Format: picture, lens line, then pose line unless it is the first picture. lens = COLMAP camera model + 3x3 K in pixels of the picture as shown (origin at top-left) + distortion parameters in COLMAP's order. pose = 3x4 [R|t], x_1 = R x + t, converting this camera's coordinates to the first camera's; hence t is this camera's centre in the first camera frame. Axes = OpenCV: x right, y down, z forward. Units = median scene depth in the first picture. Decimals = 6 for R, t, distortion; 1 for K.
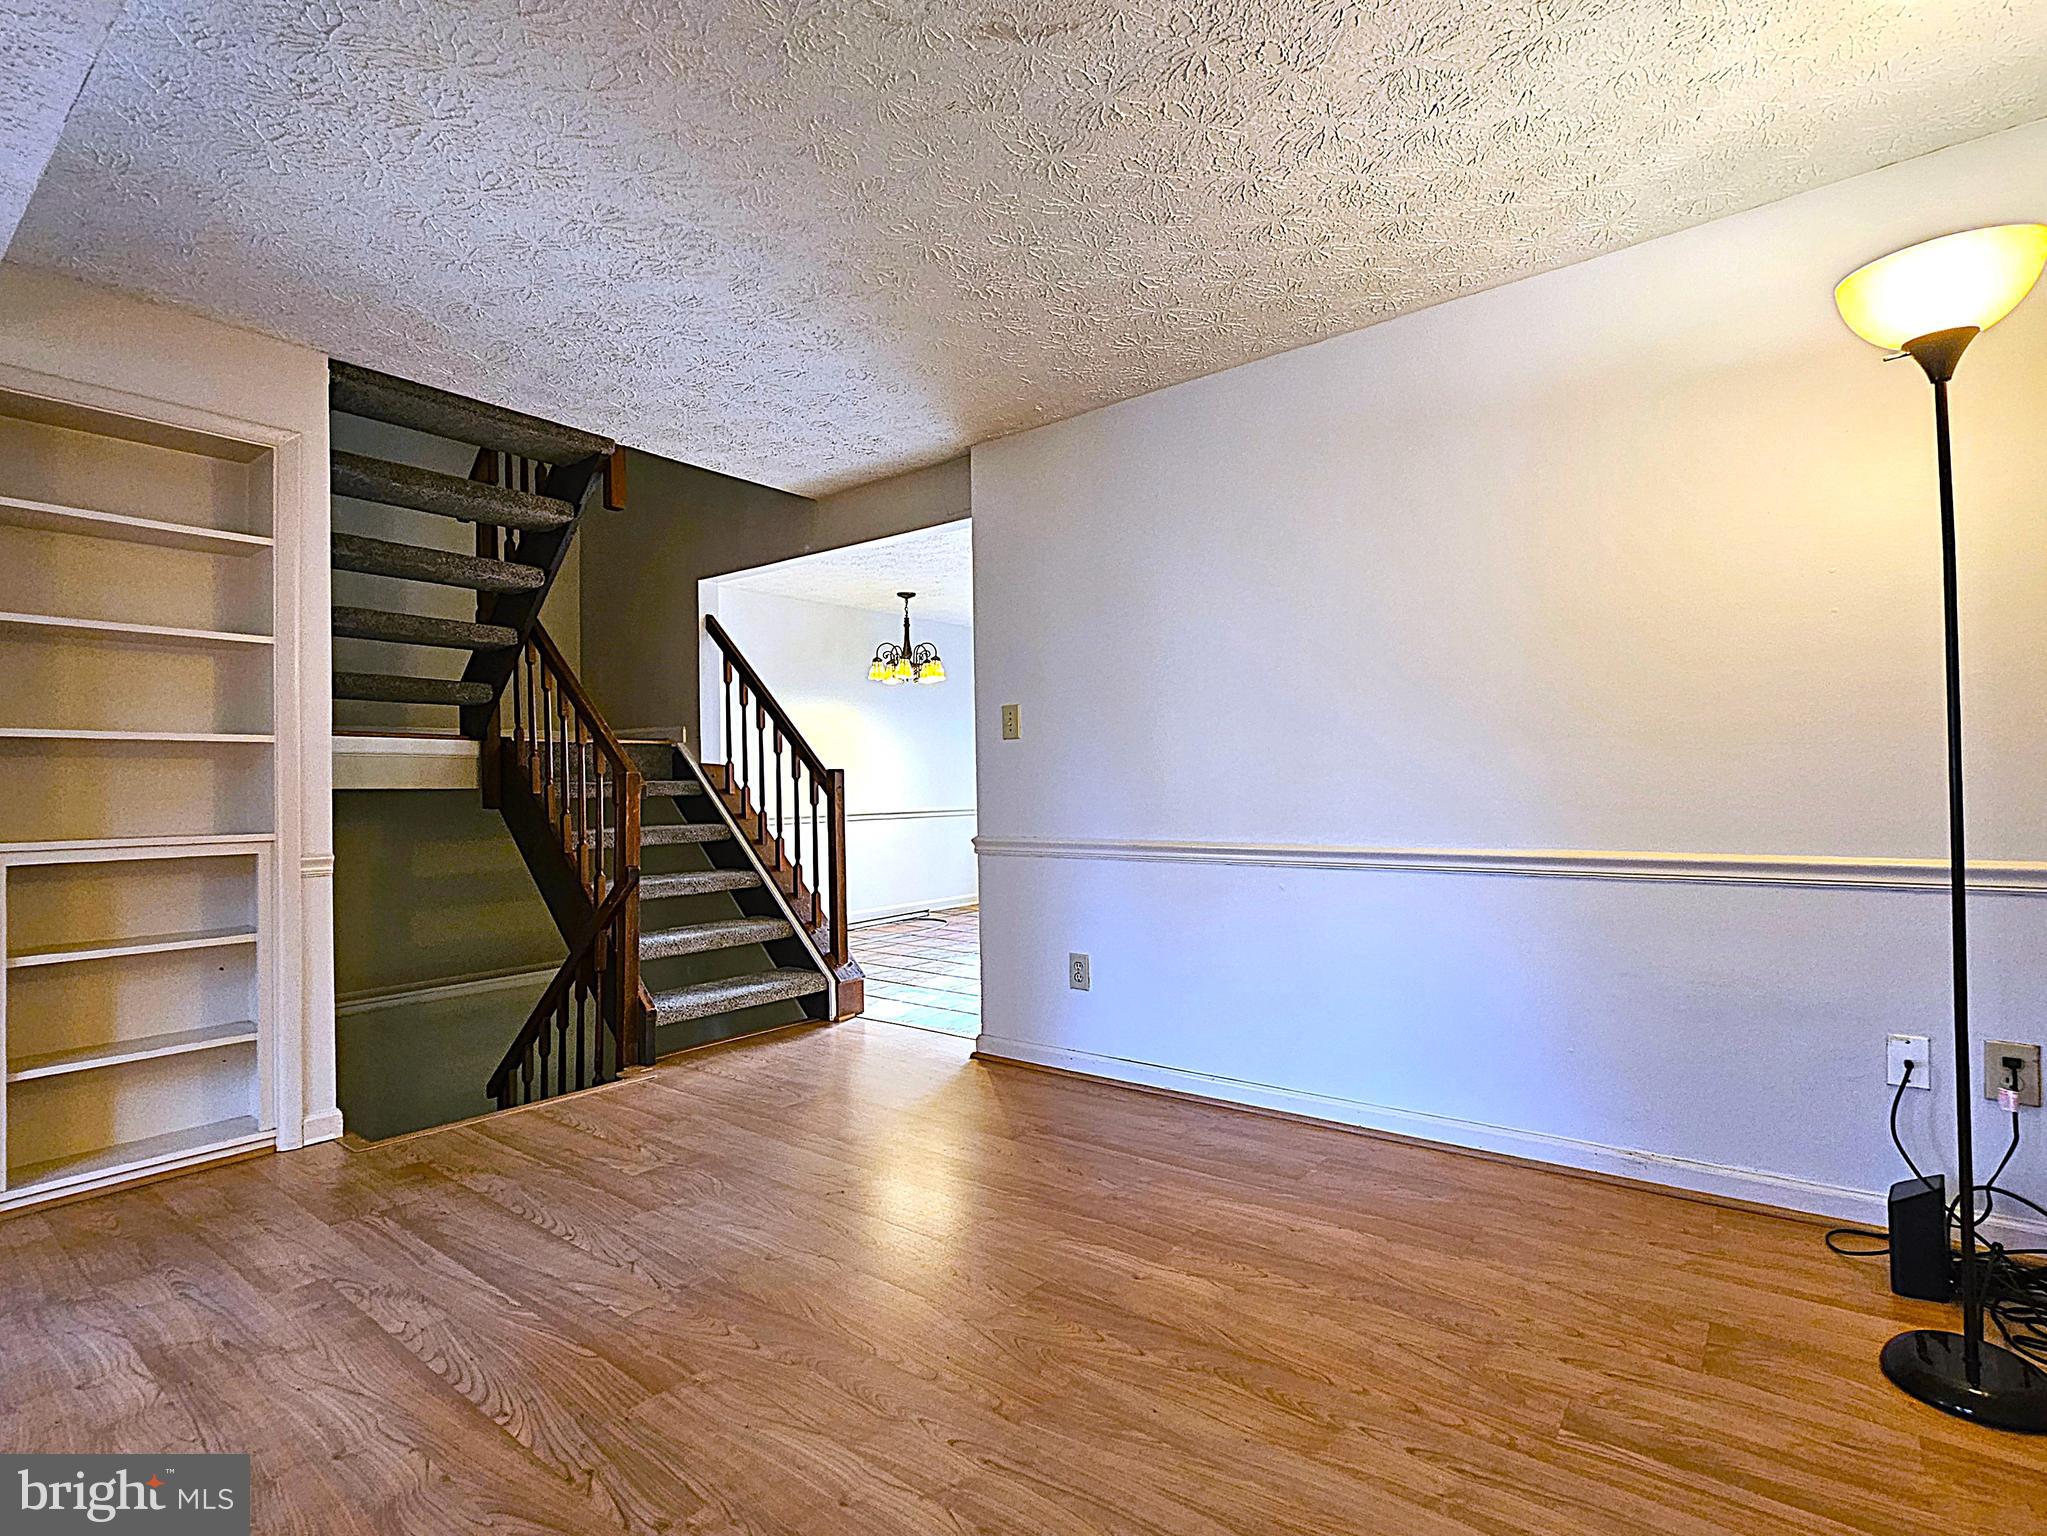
lens RADIAL K [[1014.0, 0, 1005.3], [0, 1014.0, 766.9], [0, 0, 1]] dist [-0.002246, 0.001430]
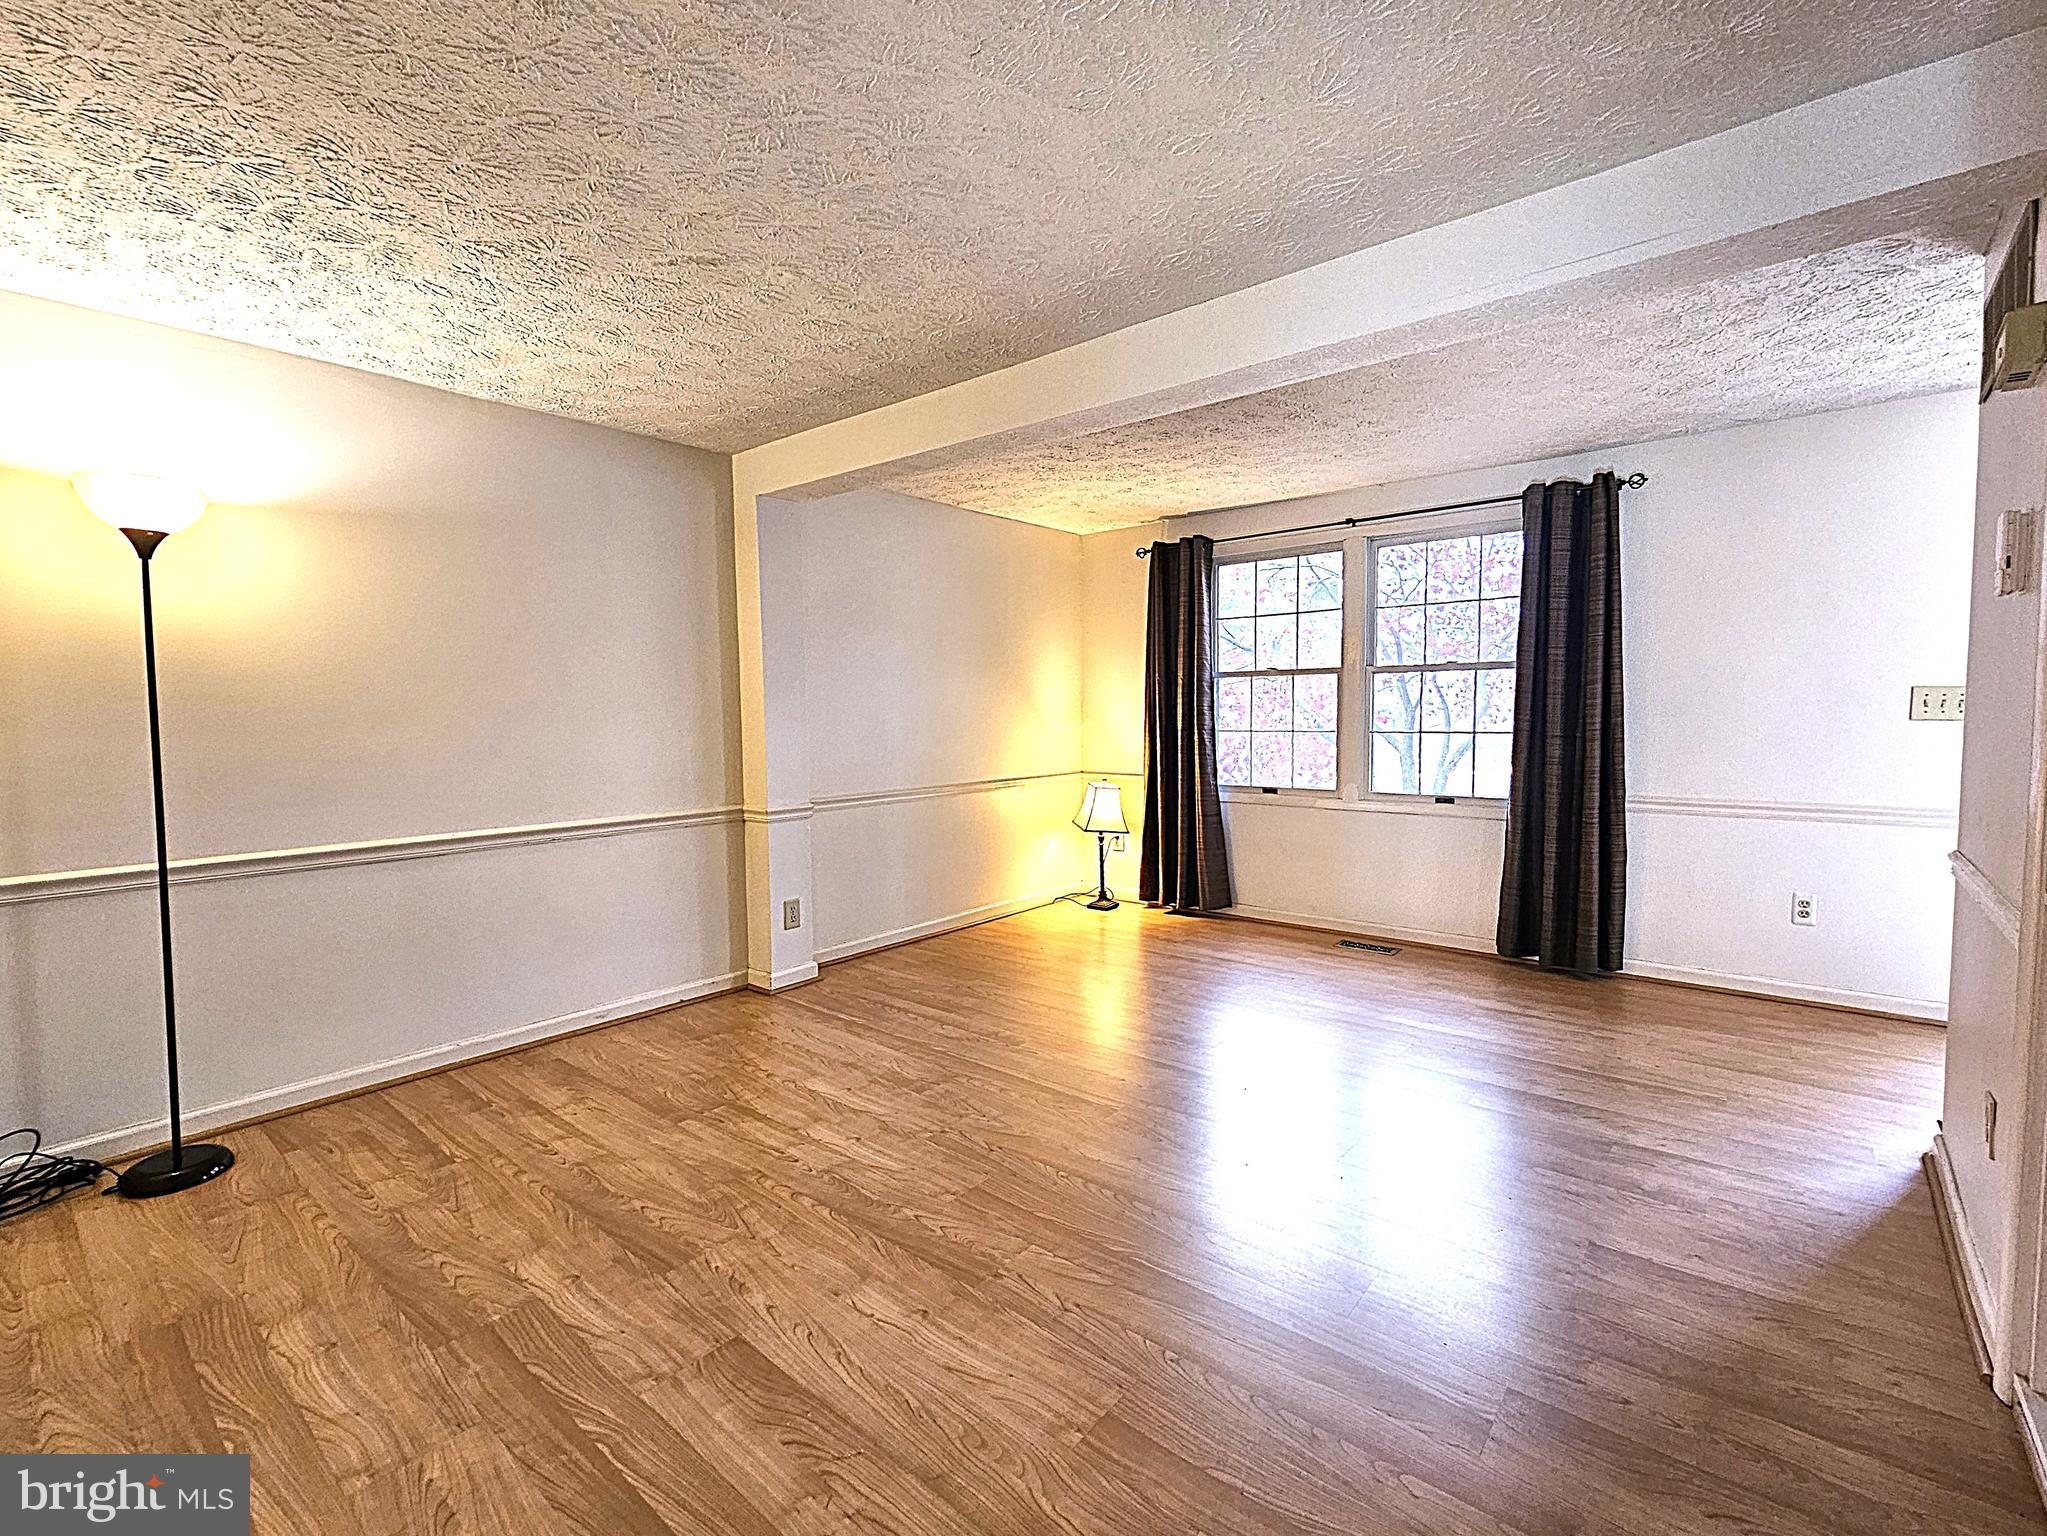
lens RADIAL K [[918.3, 0, 1023.5], [0, 918.3, 768.0], [0, 0, 1]] dist [0.000277, 0.000384]
pose [[-0.999266, 0.034529, 0.016560, -0.477707], [0.035324, 0.998104, 0.050395, -0.088497], [-0.014789, 0.050943, -0.998592, 2.442231]]
